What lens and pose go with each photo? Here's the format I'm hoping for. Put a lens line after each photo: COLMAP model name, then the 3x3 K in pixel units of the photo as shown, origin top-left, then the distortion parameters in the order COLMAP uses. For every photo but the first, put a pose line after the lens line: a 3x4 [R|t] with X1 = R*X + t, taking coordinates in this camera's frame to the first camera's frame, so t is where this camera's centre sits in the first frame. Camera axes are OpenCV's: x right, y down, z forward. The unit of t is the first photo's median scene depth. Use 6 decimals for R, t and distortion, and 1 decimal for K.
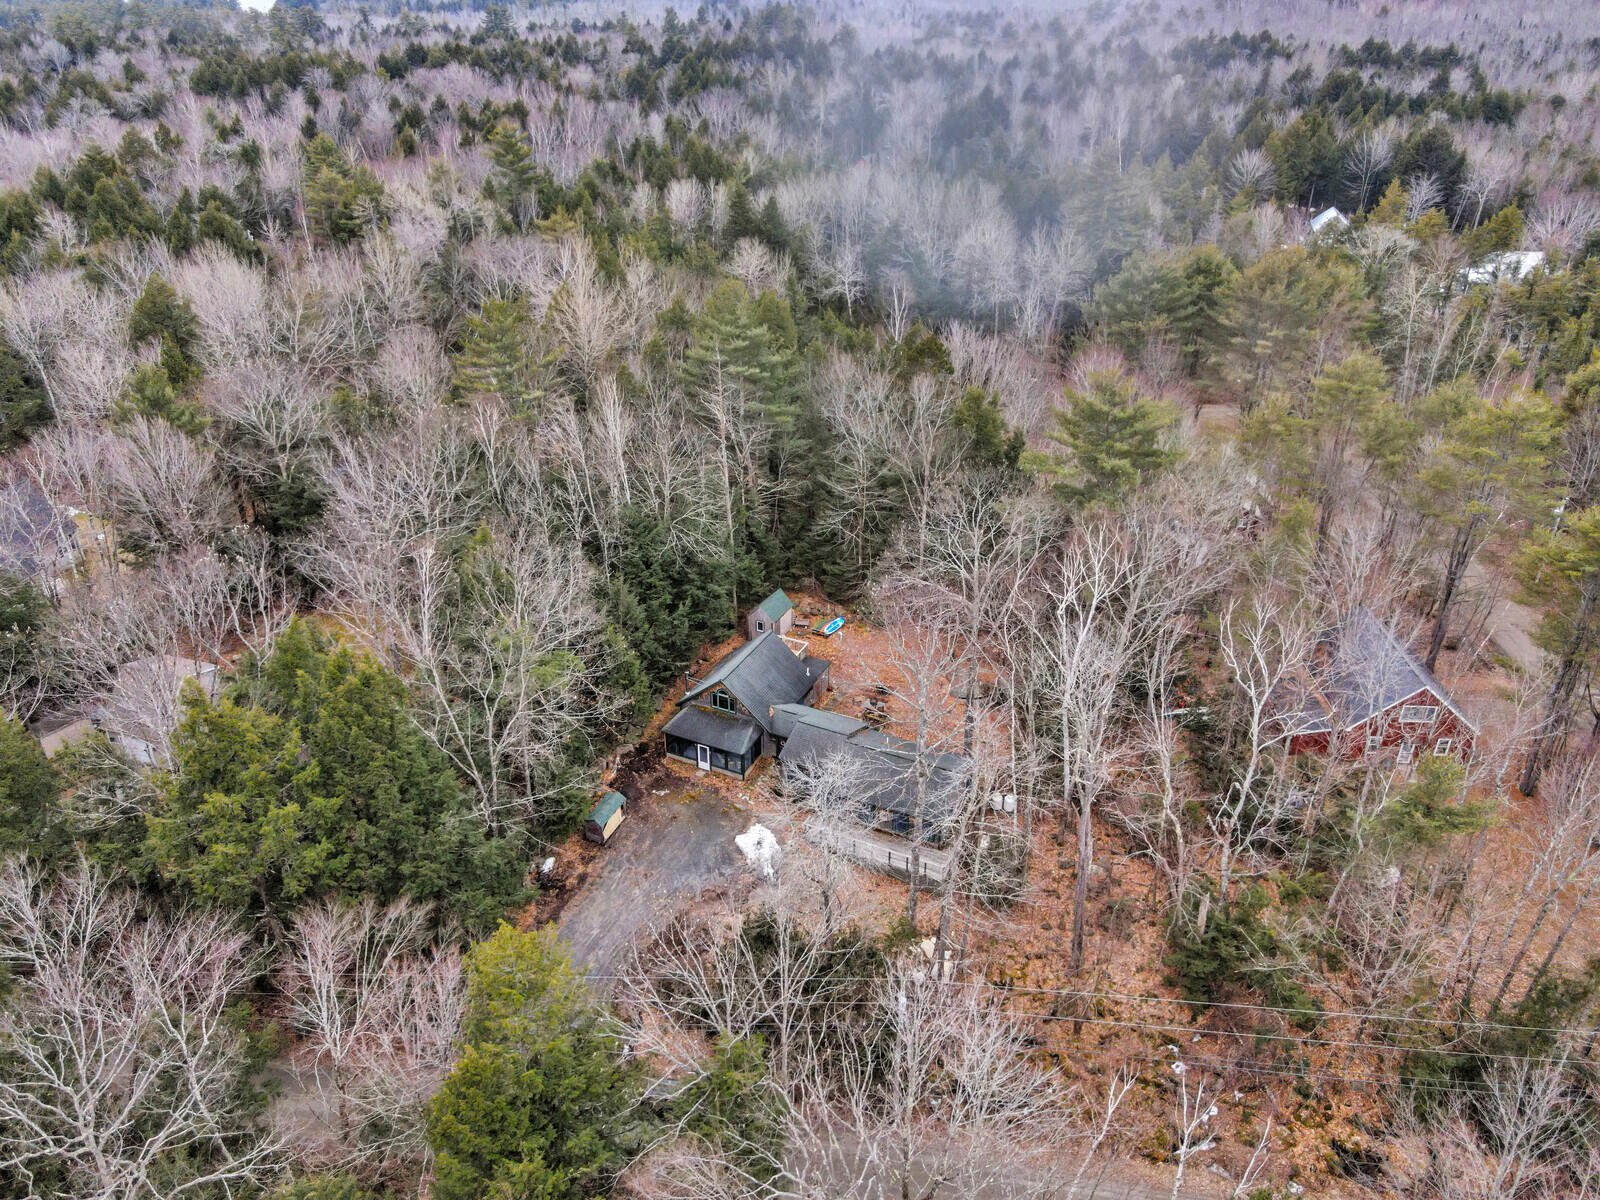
lens RADIAL K [[1167.8, 0, 806.6], [0, 1167.8, 604.2], [0, 0, 1]] dist [-0.009856, 0.042181]
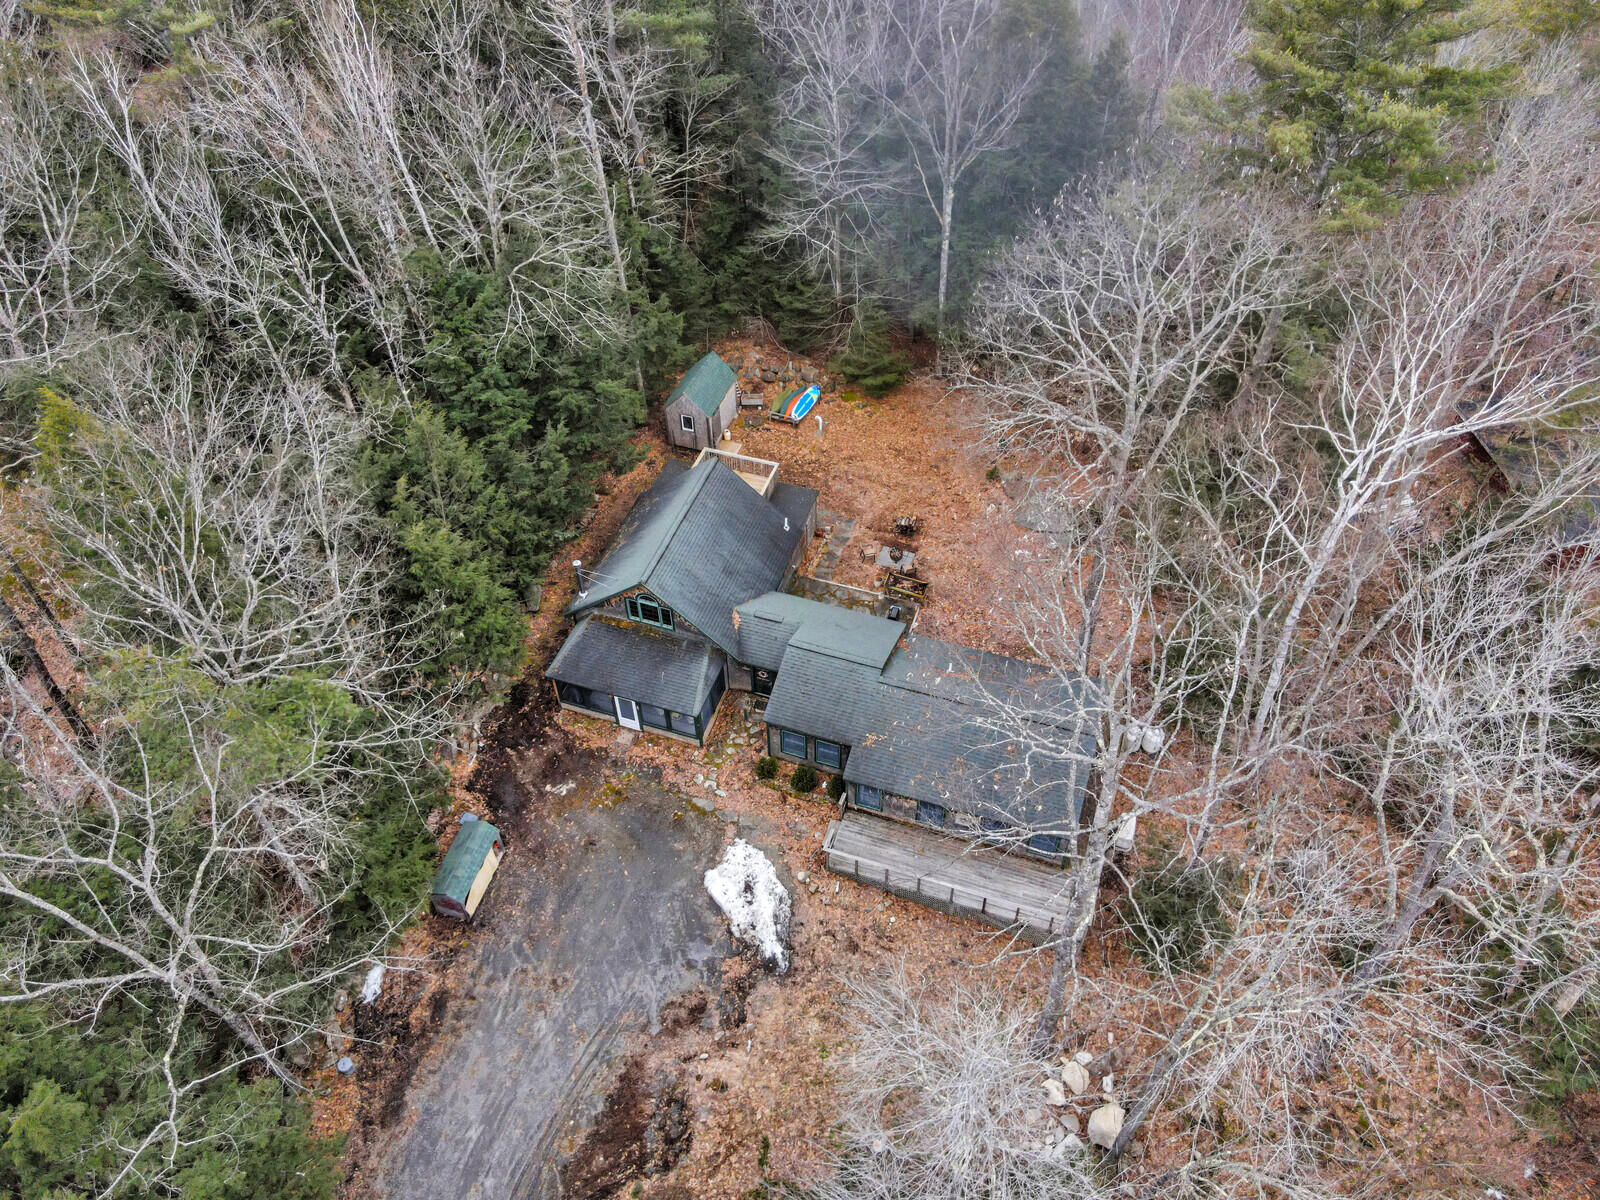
lens RADIAL K [[1167.8, 0, 806.6], [0, 1167.8, 604.2], [0, 0, 1]] dist [-0.009856, 0.042181]
pose [[0.992655, -0.100251, 0.067724, -0.032252], [0.073469, 0.944254, 0.320916, -0.090576], [-0.096121, -0.313583, 0.944683, 0.439841]]
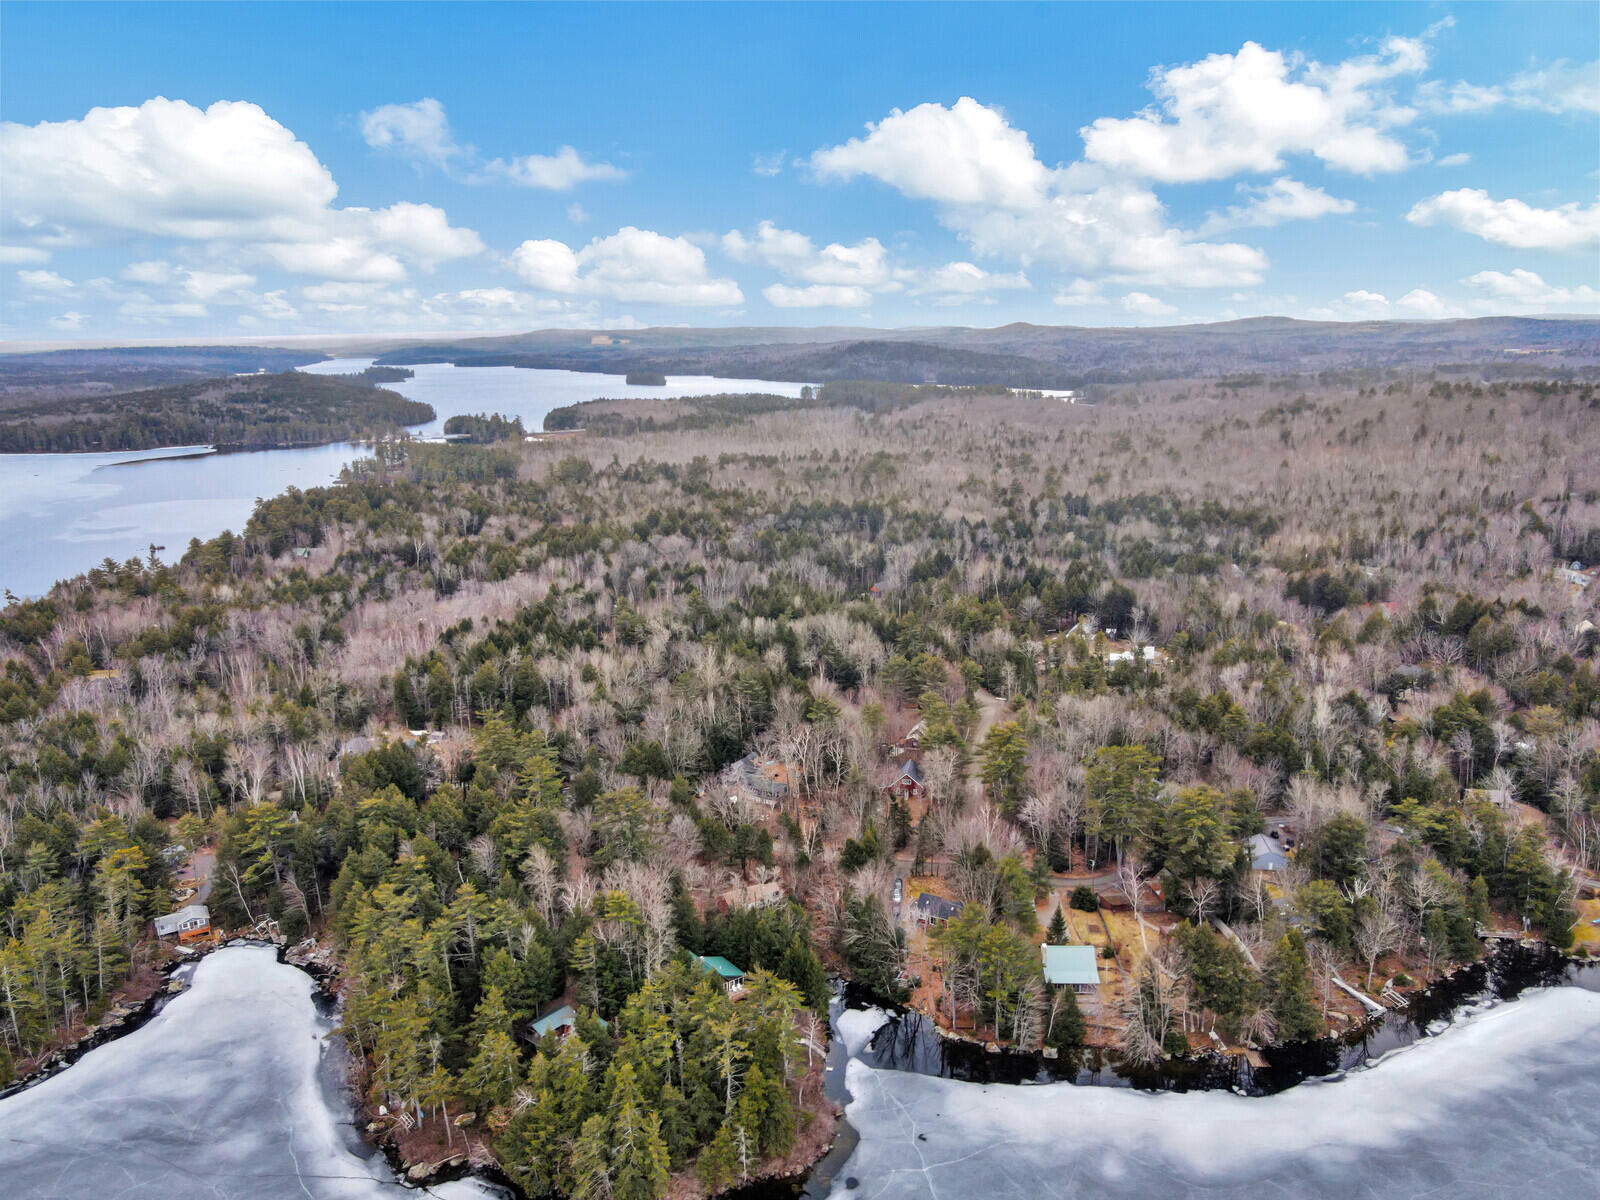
lens RADIAL K [[1167.8, 0, 806.6], [0, 1167.8, 604.2], [0, 0, 1]] dist [-0.009856, 0.042181]
pose [[0.989201, 0.012719, -0.146012, 0.753826], [-0.051494, 0.962875, -0.264990, 0.572440], [0.137221, 0.269648, 0.953132, -2.925133]]
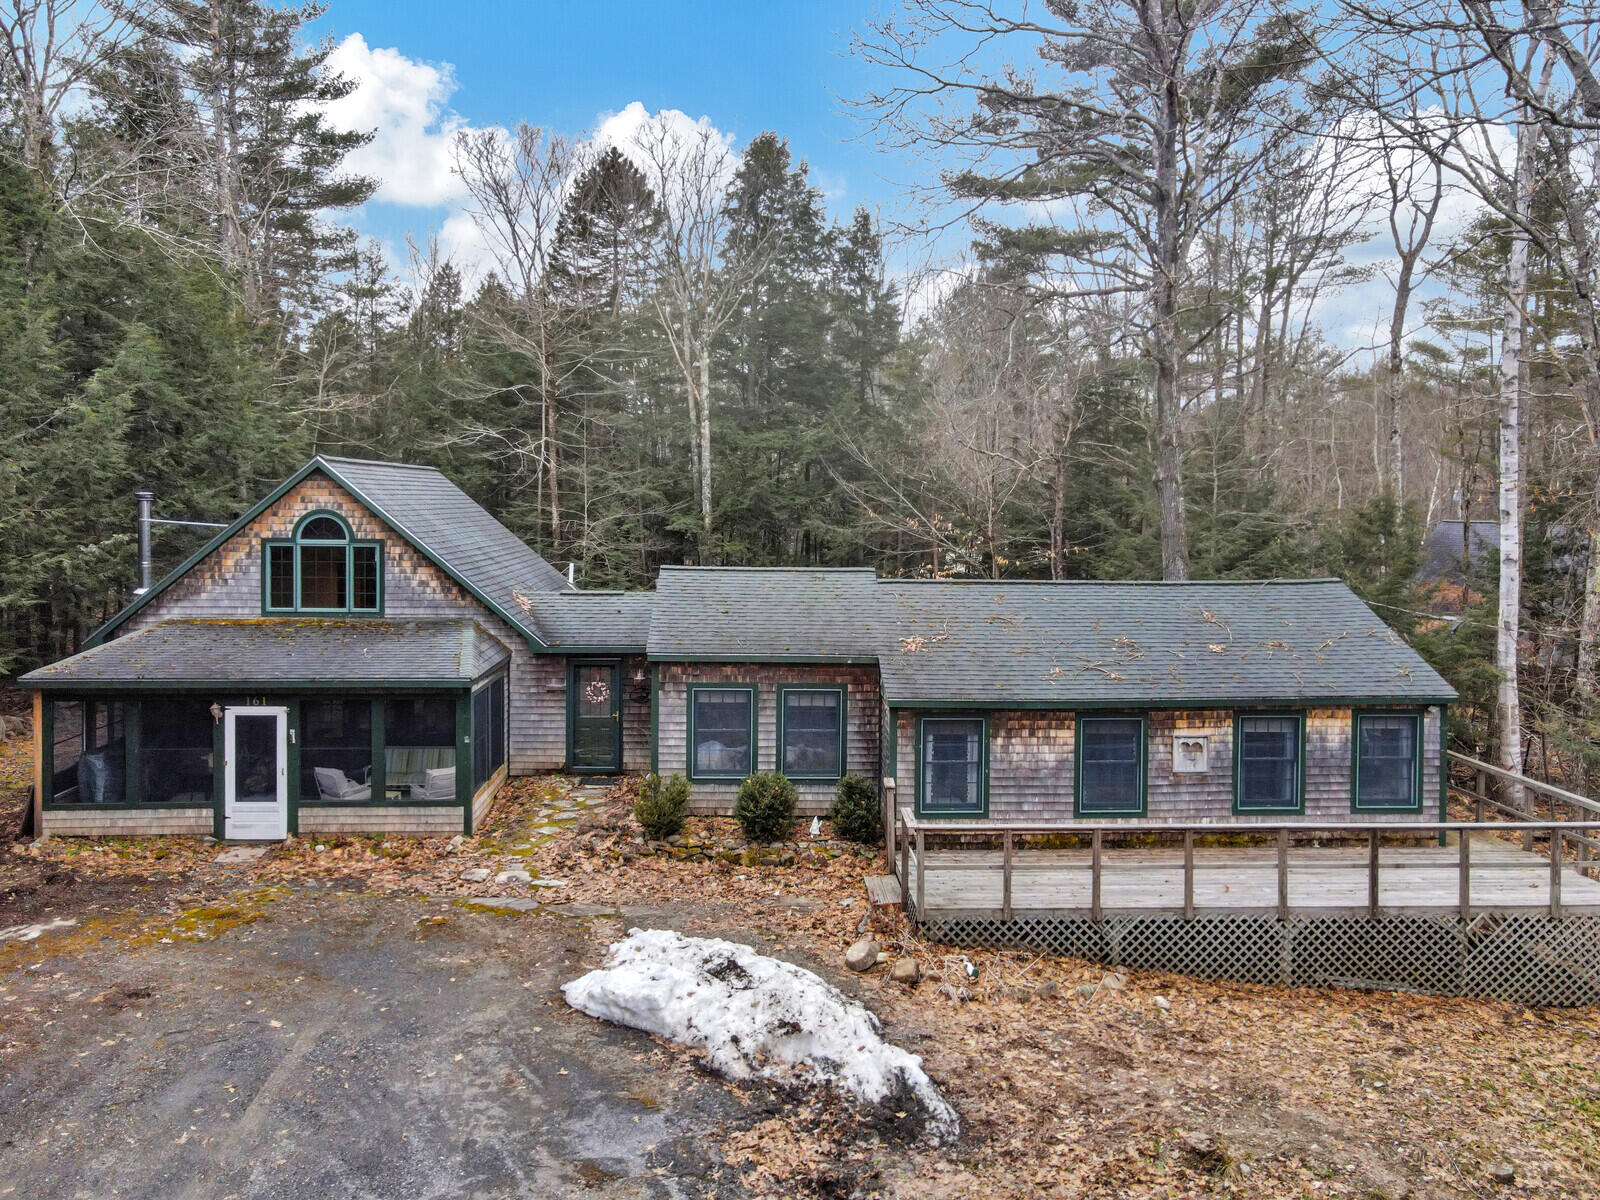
lens RADIAL K [[1228.3, 0, 805.1], [0, 1228.3, 530.6], [0, 0, 1]] dist [0.006318, 0.011155]
pose [[0.879190, -0.008761, 0.476390, -0.100510], [0.228301, 0.885330, -0.405054, 0.194113], [-0.418214, 0.464880, 0.780374, 0.714988]]
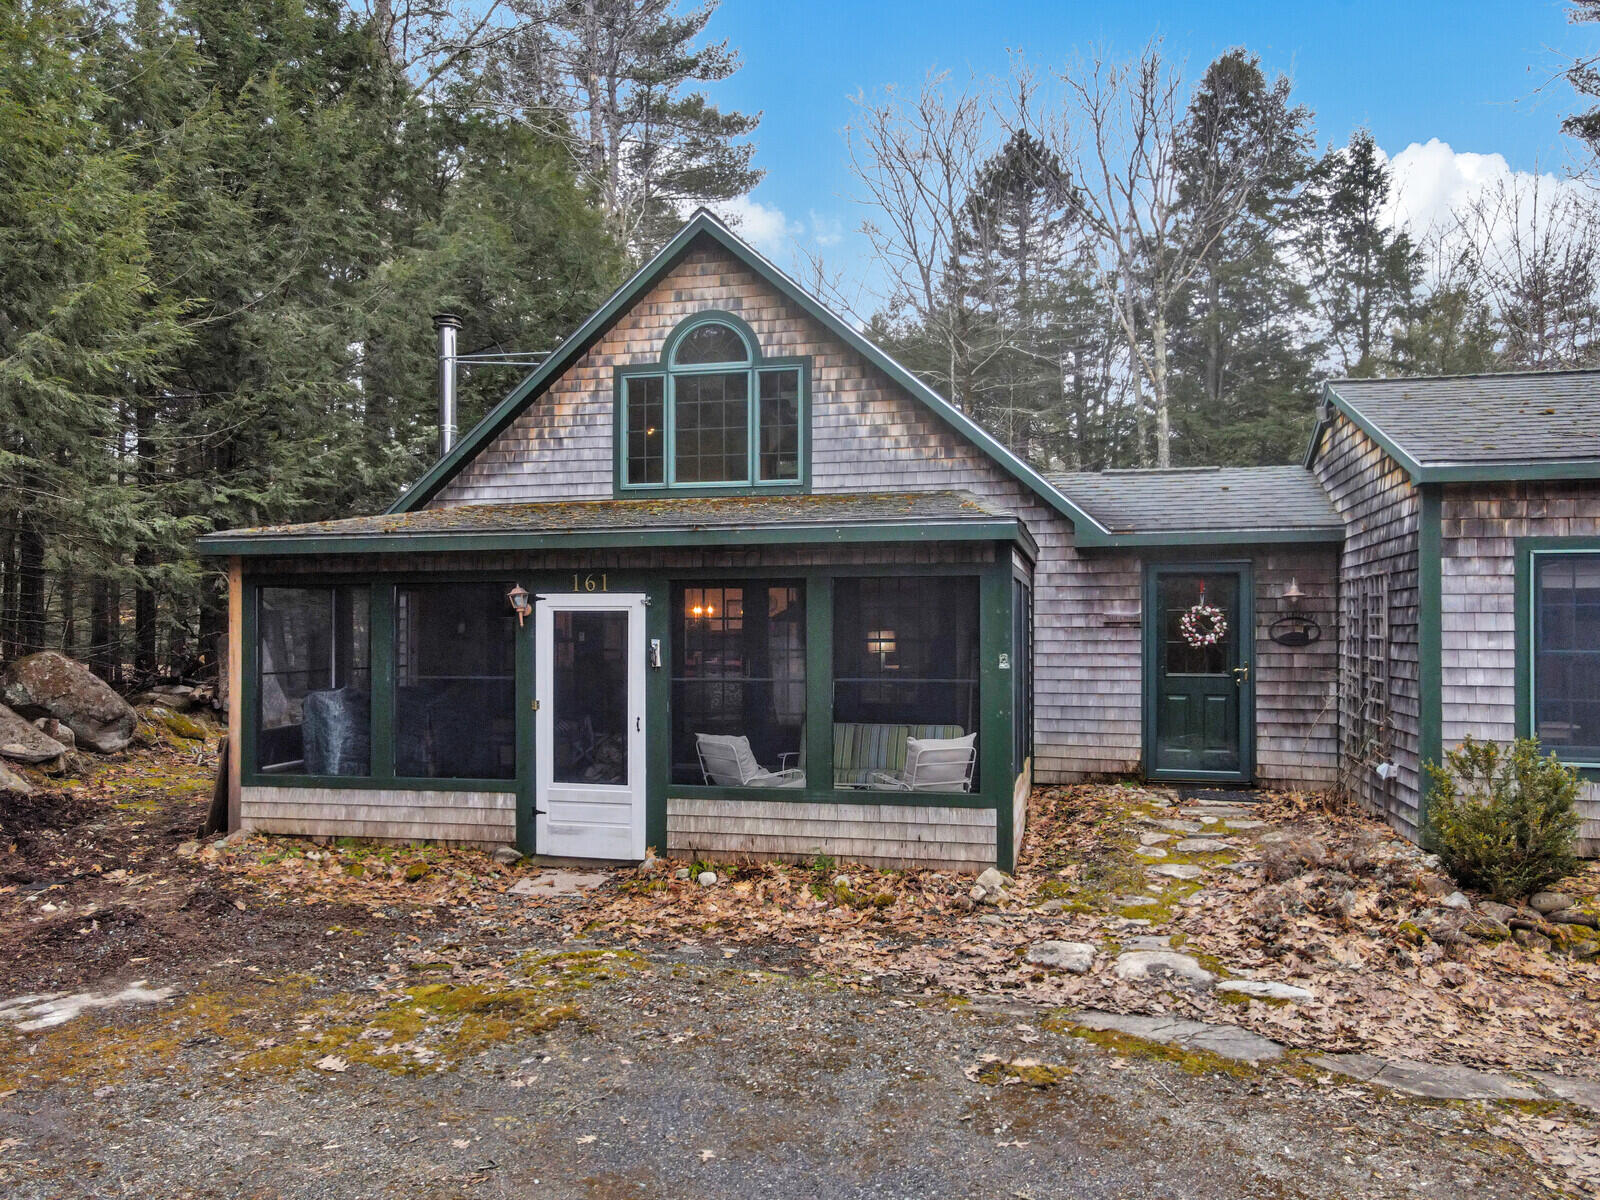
lens RADIAL K [[1167.8, 0, 806.6], [0, 1167.8, 604.2], [0, 0, 1]] dist [-0.009856, 0.042181]
pose [[0.977557, -0.001558, 0.210666, -0.085979], [0.108034, 0.862187, -0.494937, 0.167003], [-0.180862, 0.506588, 0.843005, 0.844821]]
